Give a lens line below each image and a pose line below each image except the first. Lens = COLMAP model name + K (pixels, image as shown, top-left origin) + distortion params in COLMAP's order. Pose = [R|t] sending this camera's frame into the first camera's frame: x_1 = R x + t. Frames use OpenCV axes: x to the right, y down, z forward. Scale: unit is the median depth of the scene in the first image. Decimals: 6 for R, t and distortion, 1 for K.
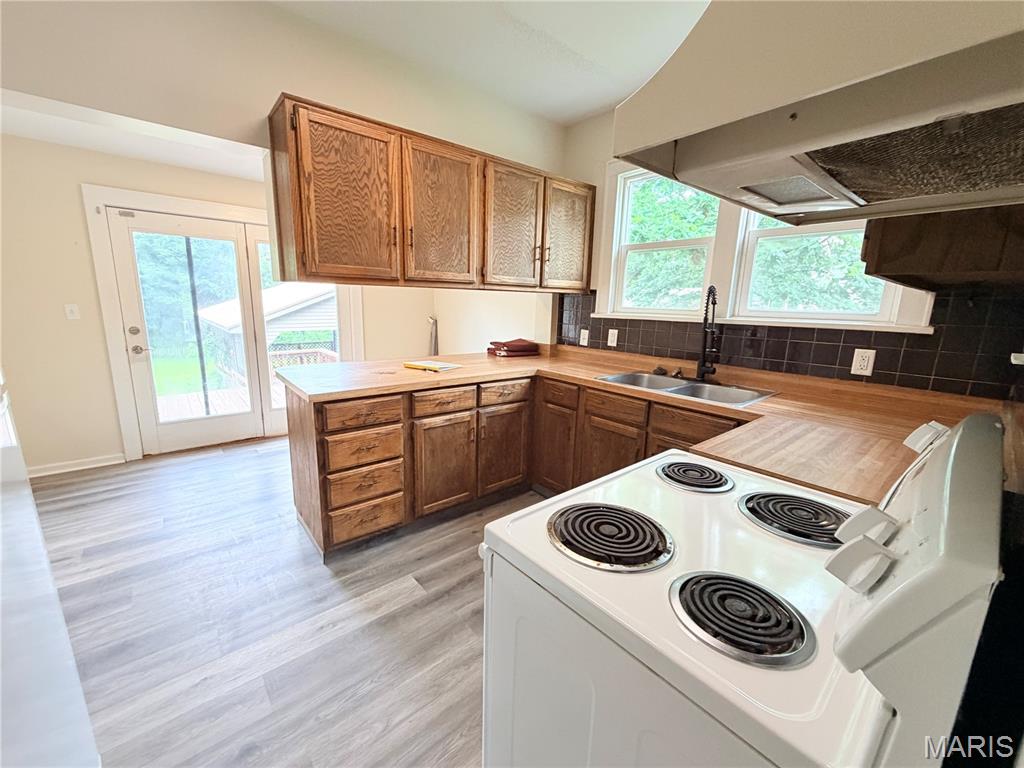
lens RADIAL K [[409.6, 0, 512.0], [0, 409.6, 393.7], [0, 0, 1]] dist [0.001719, 0.000142]
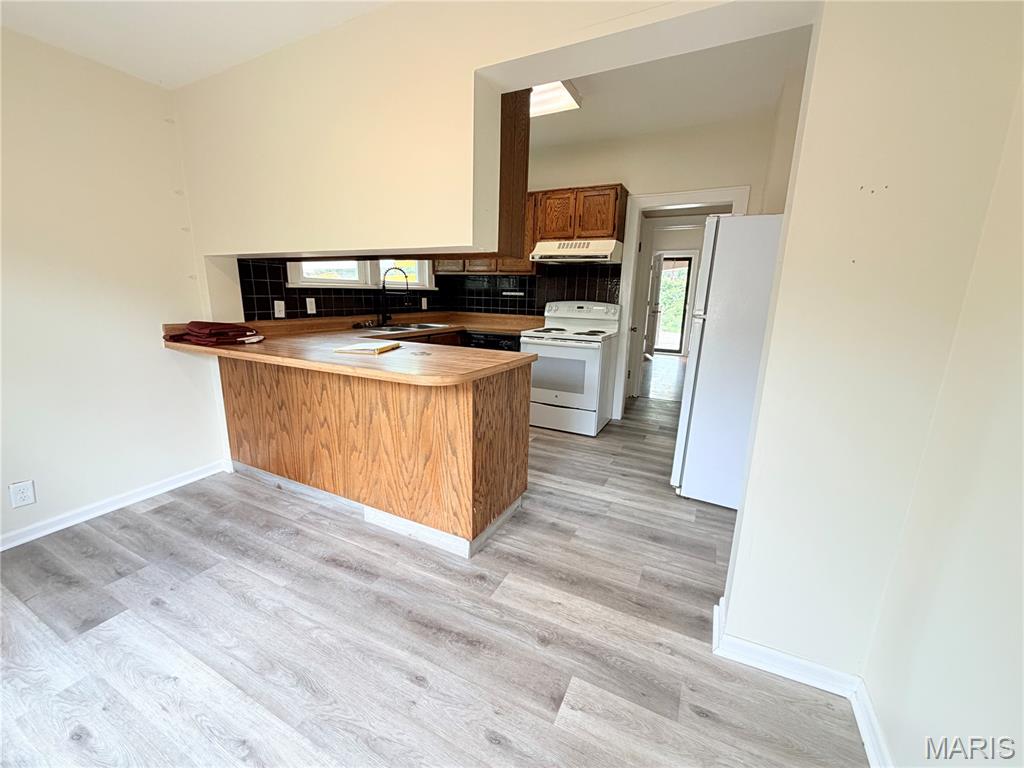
lens RADIAL K [[409.6, 0, 512.4], [0, 409.6, 381.6], [0, 0, 1]] dist [0.001719, 0.000142]
pose [[-0.385320, -0.234678, 0.892443, -1.107863], [0.161683, 0.934991, 0.315675, -0.229826], [-0.908508, 0.265929, -0.322327, 1.024347]]
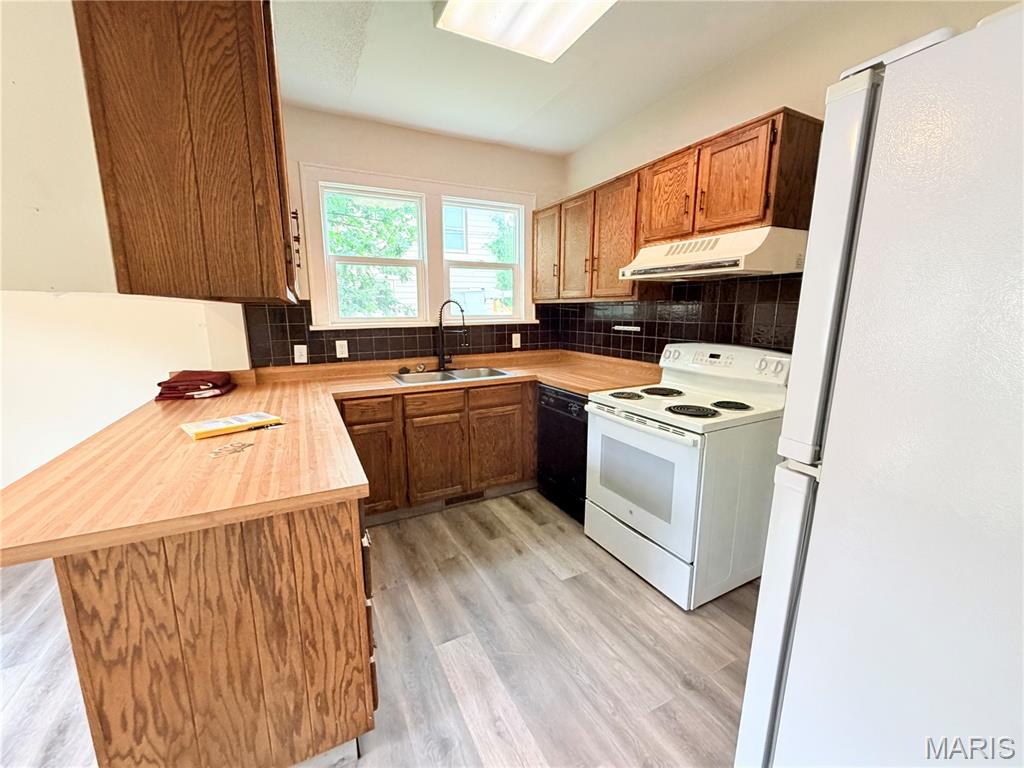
lens RADIAL K [[409.6, 0, 511.6], [0, 409.6, 382.6], [0, 0, 1]] dist [0.001719, 0.000142]
pose [[0.226674, -0.205480, 0.952049, -0.689063], [0.220285, 0.962979, 0.155391, -0.135879], [-0.948733, 0.174499, 0.263547, 0.408885]]
